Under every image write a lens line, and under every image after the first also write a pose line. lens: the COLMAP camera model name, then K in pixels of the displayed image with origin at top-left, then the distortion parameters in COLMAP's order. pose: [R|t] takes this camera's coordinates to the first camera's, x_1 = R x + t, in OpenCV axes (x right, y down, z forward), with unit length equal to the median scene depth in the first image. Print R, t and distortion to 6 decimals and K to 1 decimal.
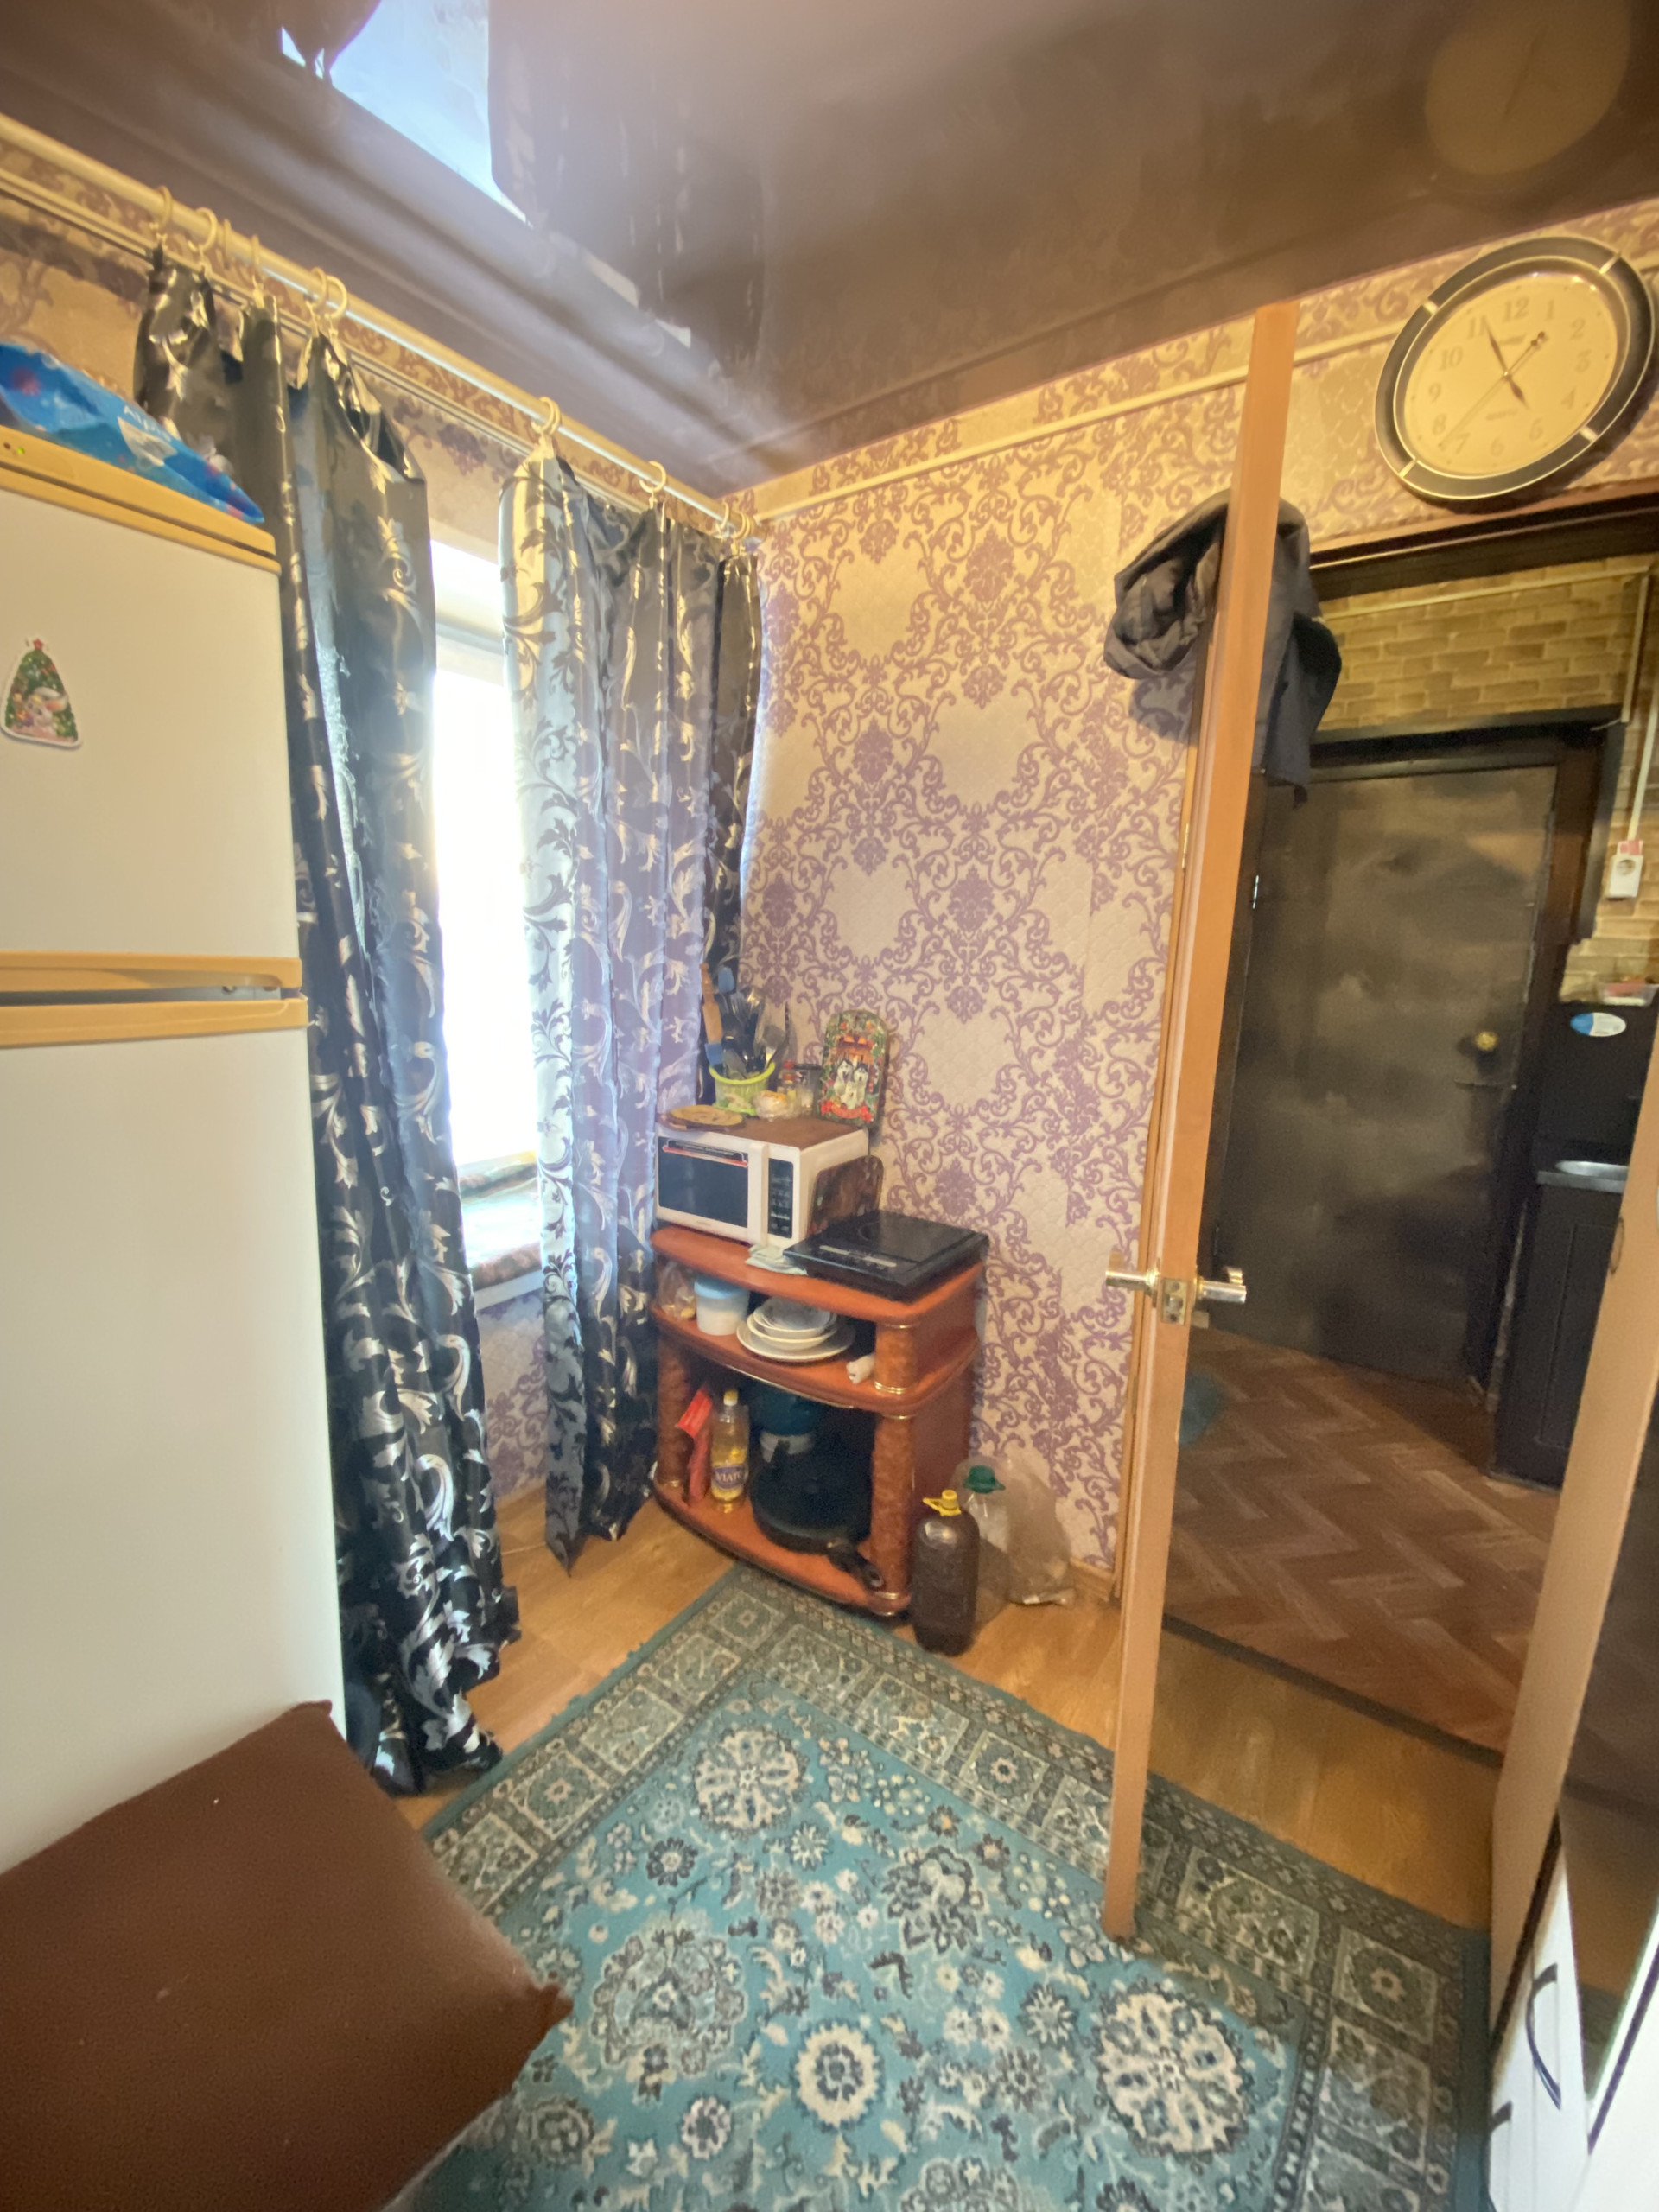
lens RADIAL K [[897.2, 0, 818.8], [0, 897.2, 1117.9], [0, 0, 1]] dist [-0.009658, -0.001728]
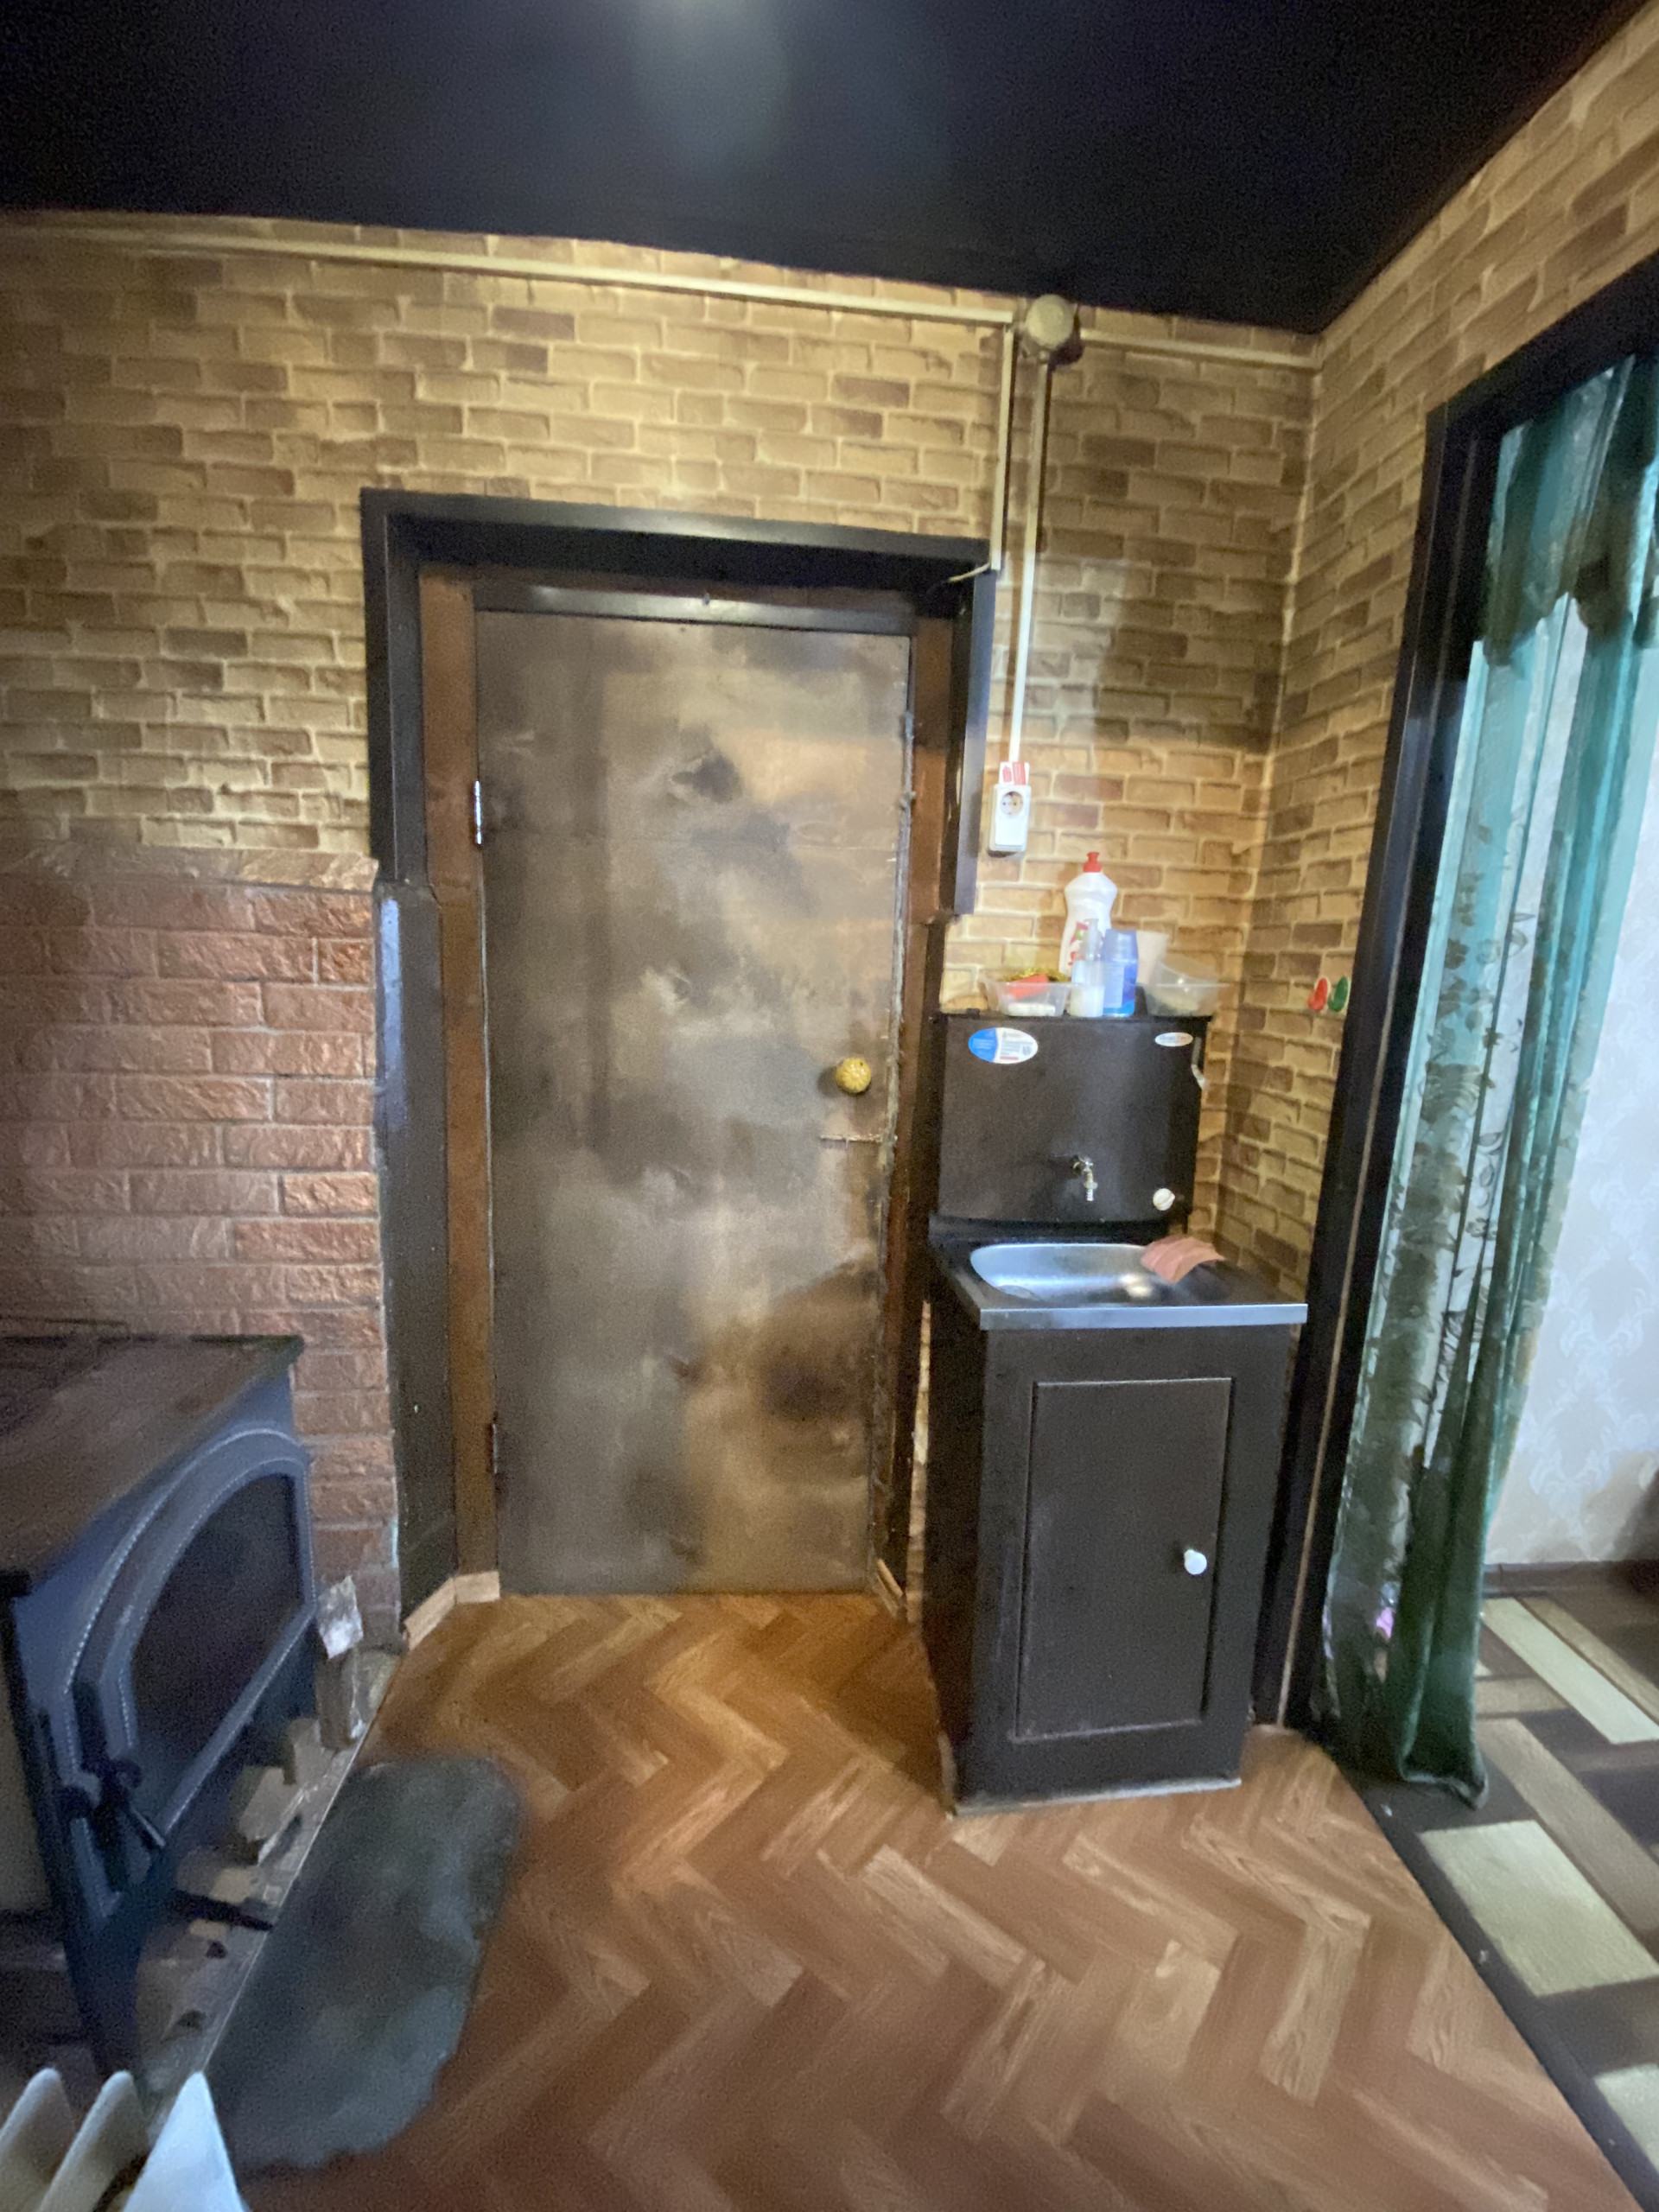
lens RADIAL K [[897.2, 0, 840.7], [0, 897.2, 1106.4], [0, 0, 1]] dist [-0.009658, -0.001728]
pose [[0.755080, -0.096981, 0.648420, 0.354162], [0.103976, 0.994196, 0.027618, -0.089541], [-0.647335, 0.046566, 0.760782, 0.570982]]
